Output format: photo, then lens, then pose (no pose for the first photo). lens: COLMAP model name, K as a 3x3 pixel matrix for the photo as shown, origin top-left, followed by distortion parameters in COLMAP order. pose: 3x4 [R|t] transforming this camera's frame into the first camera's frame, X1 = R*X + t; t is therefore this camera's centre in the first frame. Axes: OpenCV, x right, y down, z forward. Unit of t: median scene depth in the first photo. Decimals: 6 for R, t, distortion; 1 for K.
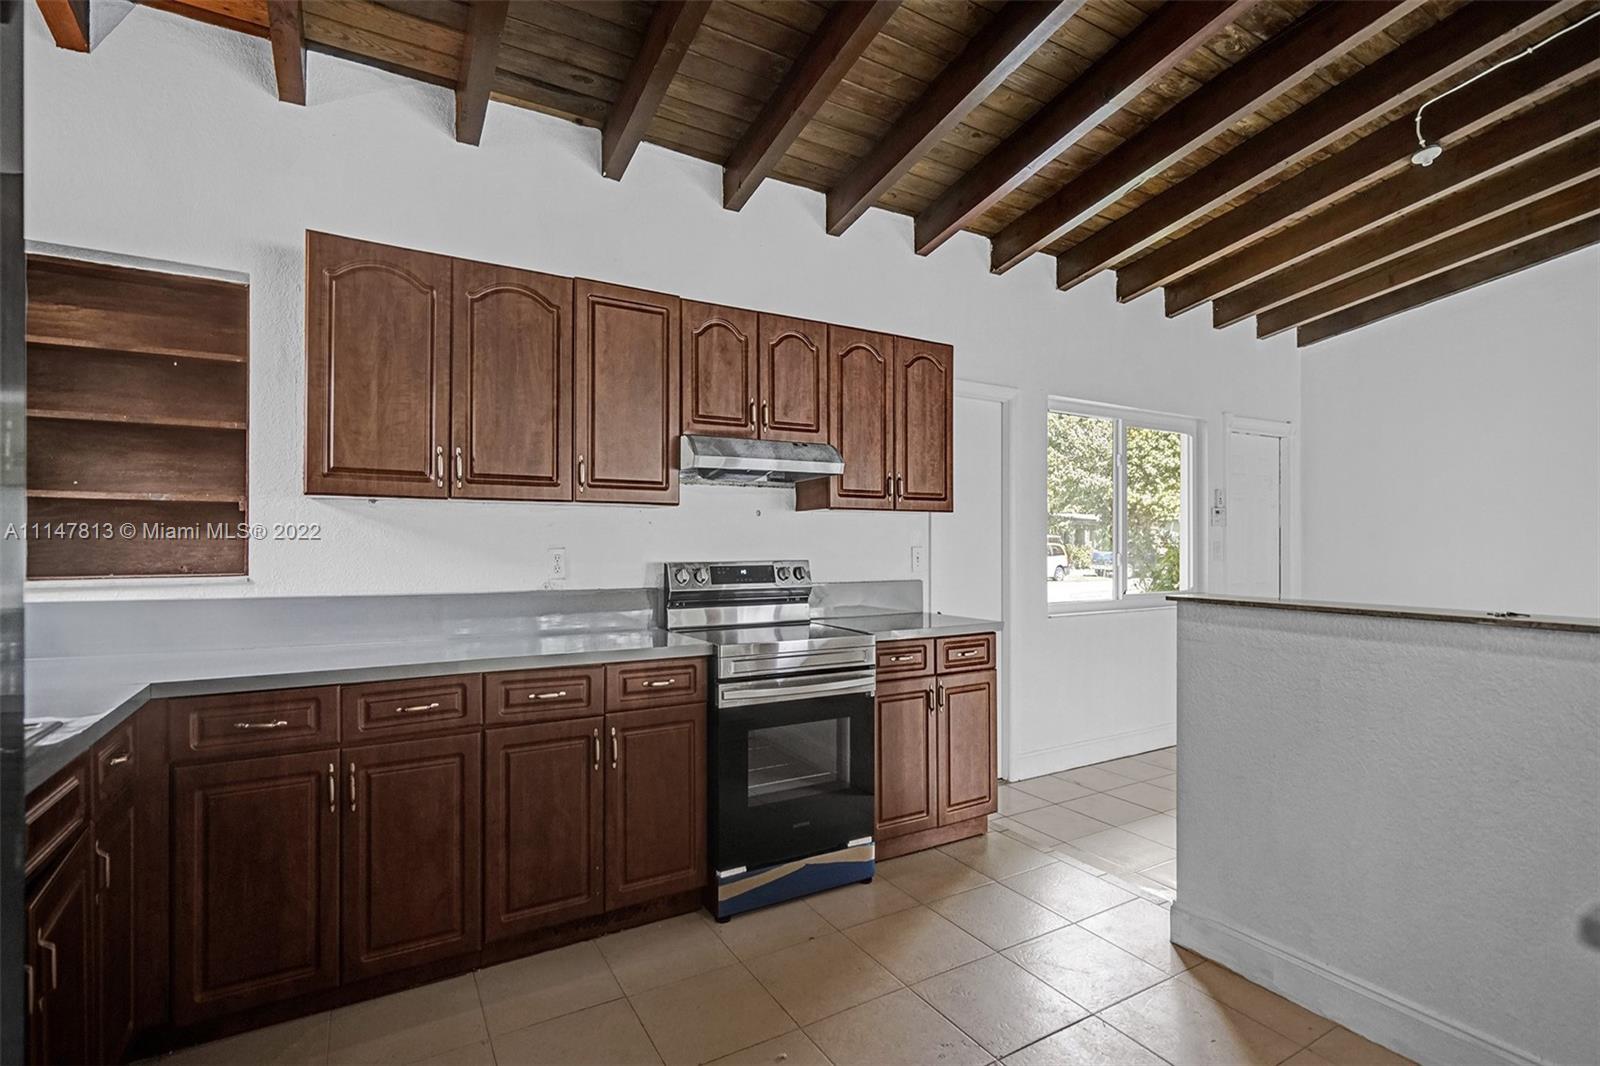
lens RADIAL K [[735.3, 0, 792.6], [0, 735.3, 548.3], [0, 0, 1]] dist [0.000859, -0.000486]
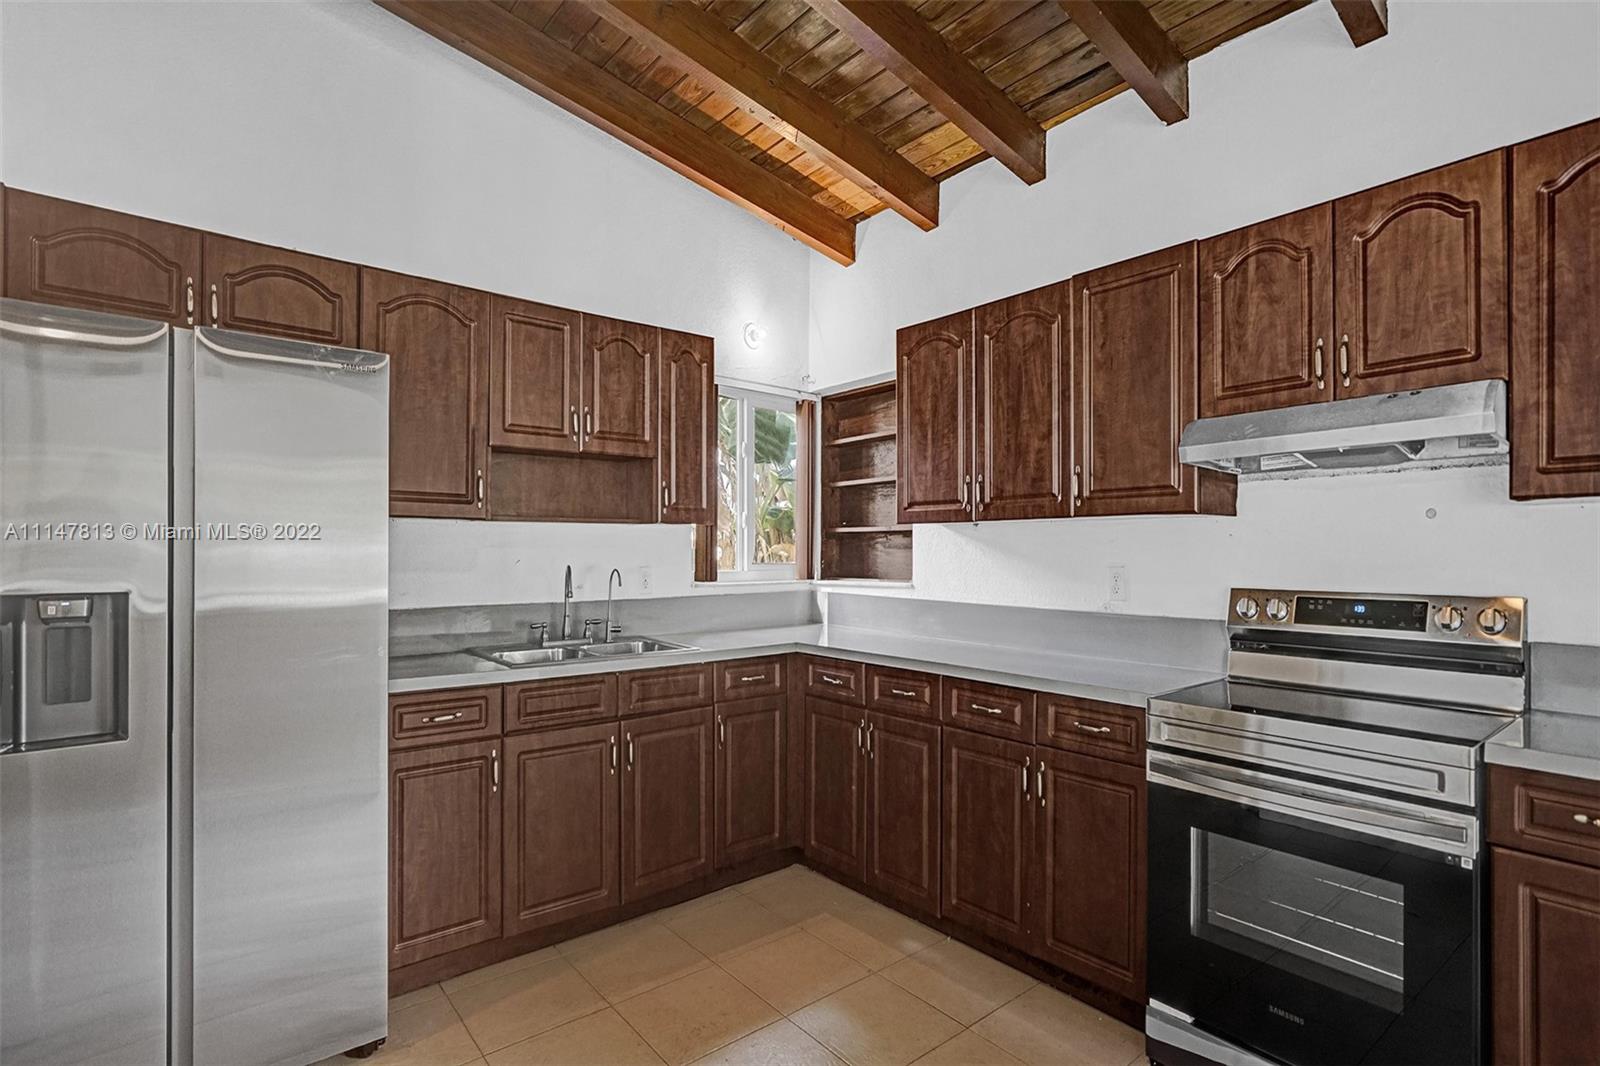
lens RADIAL K [[778.8, 0, 795.5], [0, 778.8, 554.7], [0, 0, 1]] dist [-0.000503, -0.000654]
pose [[0.155281, 0.002098, -0.987868, 0.564599], [-0.008378, 0.999965, 0.000806, -0.011917], [0.987835, 0.008151, 0.155293, 0.453081]]
